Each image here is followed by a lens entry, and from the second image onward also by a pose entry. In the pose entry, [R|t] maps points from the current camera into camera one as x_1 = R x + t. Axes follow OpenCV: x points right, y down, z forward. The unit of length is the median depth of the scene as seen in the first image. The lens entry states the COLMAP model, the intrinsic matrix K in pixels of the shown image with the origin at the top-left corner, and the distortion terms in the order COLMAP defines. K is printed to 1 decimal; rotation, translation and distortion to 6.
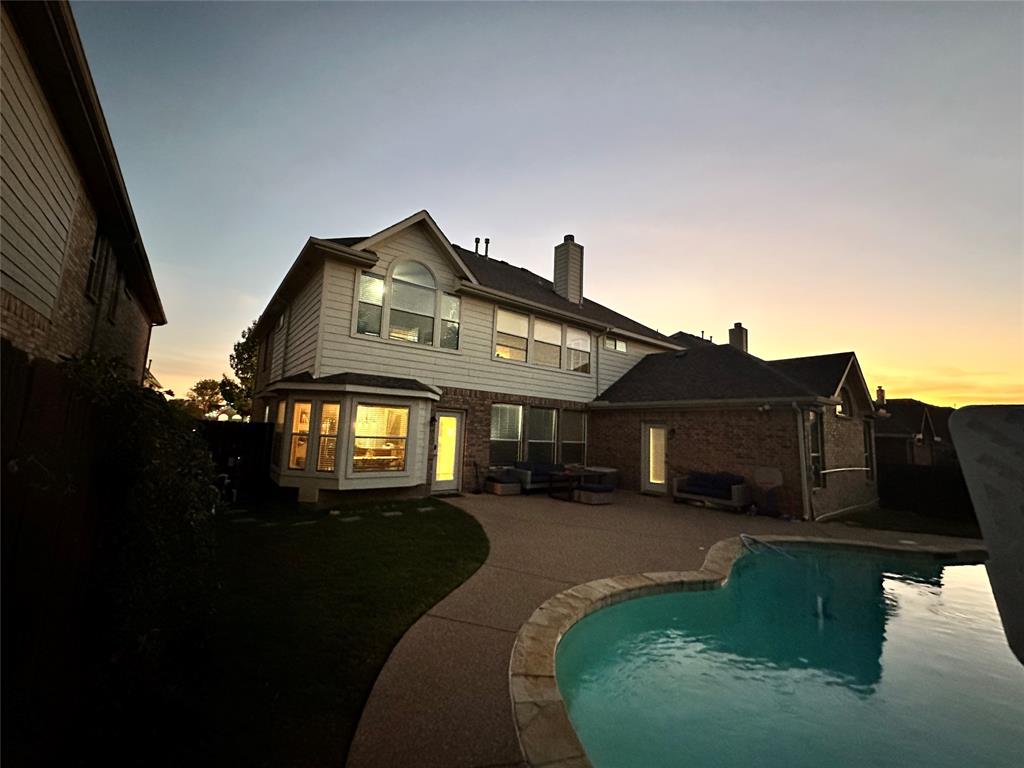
lens RADIAL K [[405.4, 0, 513.1], [0, 405.4, 384.6], [0, 0, 1]] dist [-0.004338, -0.000073]
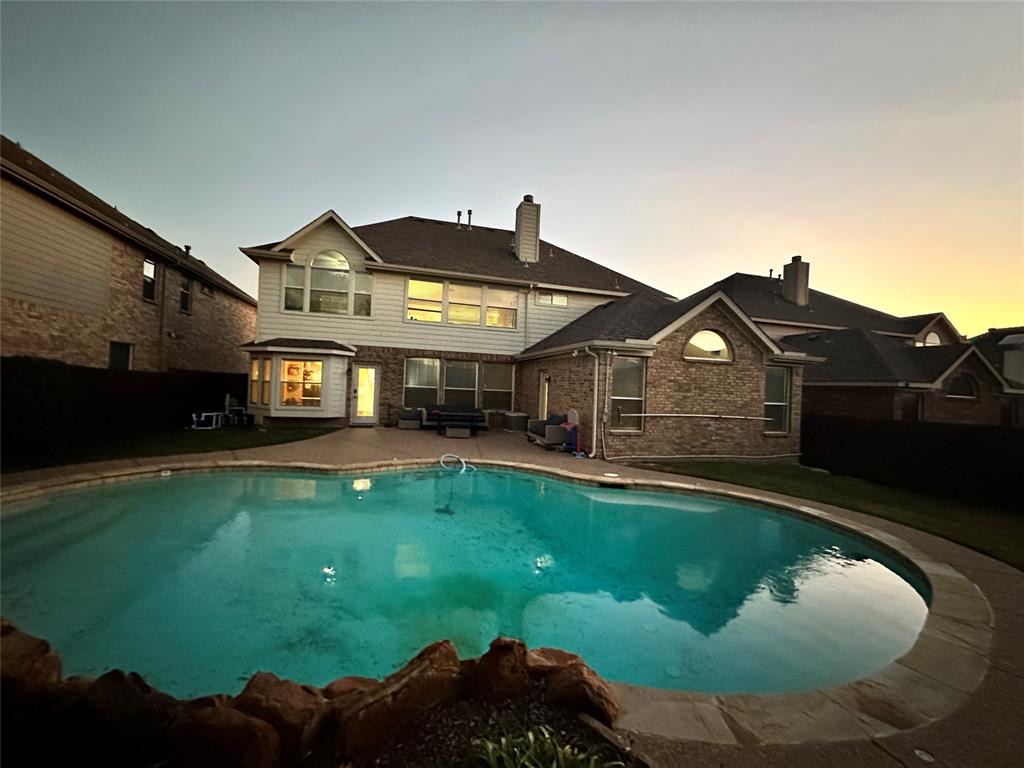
lens RADIAL K [[405.4, 0, 504.8], [0, 405.4, 385.8], [0, 0, 1]] dist [-0.004338, -0.000073]
pose [[0.928380, -0.001104, -0.371630, 0.708996], [0.038597, 0.994874, 0.093463, 0.029008], [0.369622, -0.101113, 0.923664, -0.046380]]
